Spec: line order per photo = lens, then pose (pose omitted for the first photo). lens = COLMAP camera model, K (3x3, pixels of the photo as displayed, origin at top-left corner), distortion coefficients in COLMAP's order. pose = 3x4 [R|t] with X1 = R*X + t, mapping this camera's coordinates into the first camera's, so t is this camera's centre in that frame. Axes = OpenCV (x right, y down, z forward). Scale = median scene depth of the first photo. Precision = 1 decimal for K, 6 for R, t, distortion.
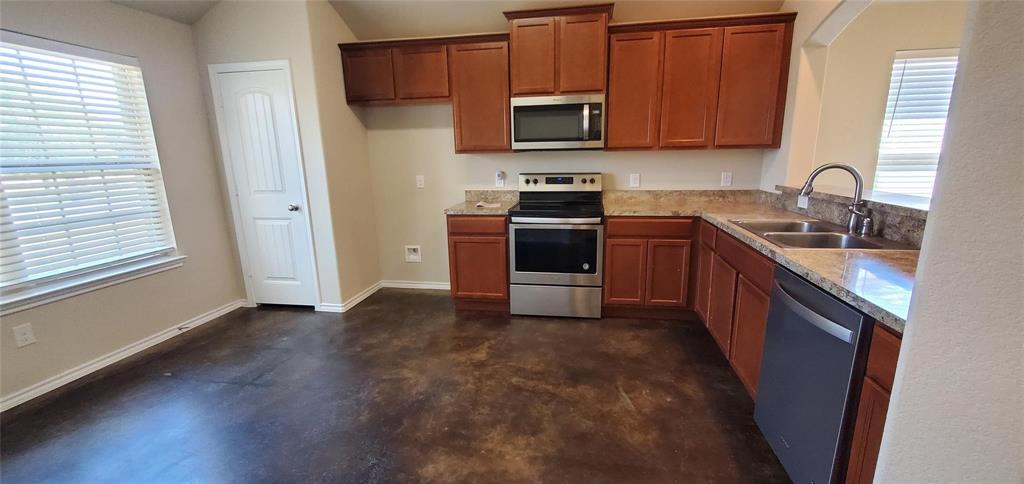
lens RADIAL K [[408.2, 0, 518.5], [0, 408.2, 243.4], [0, 0, 1]] dist [-0.000094, 0.000015]
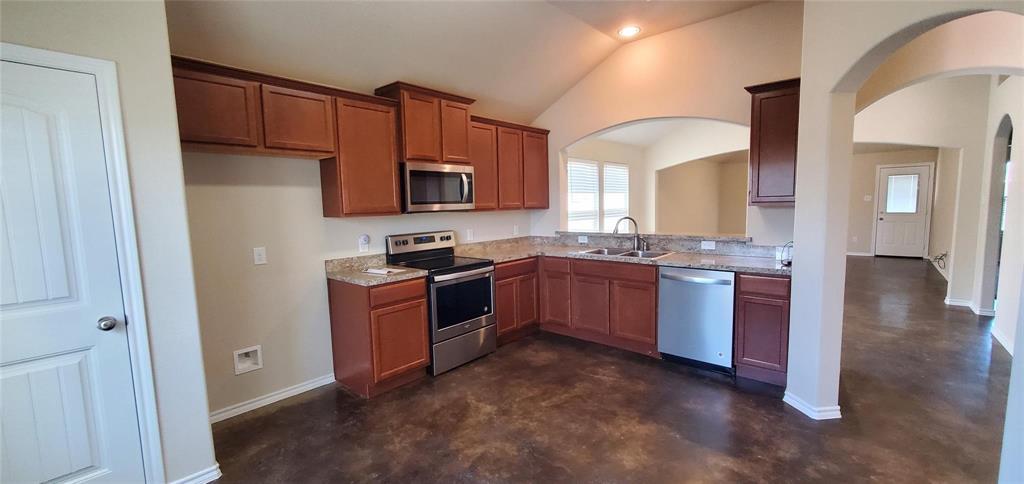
lens RADIAL K [[408.2, 0, 518.5], [0, 408.2, 243.4], [0, 0, 1]] dist [-0.000094, 0.000015]
pose [[0.515445, -0.078402, 0.853328, -0.772451], [0.197523, 0.979861, -0.029285, -0.074399], [-0.833847, 0.183647, 0.520551, 0.280171]]
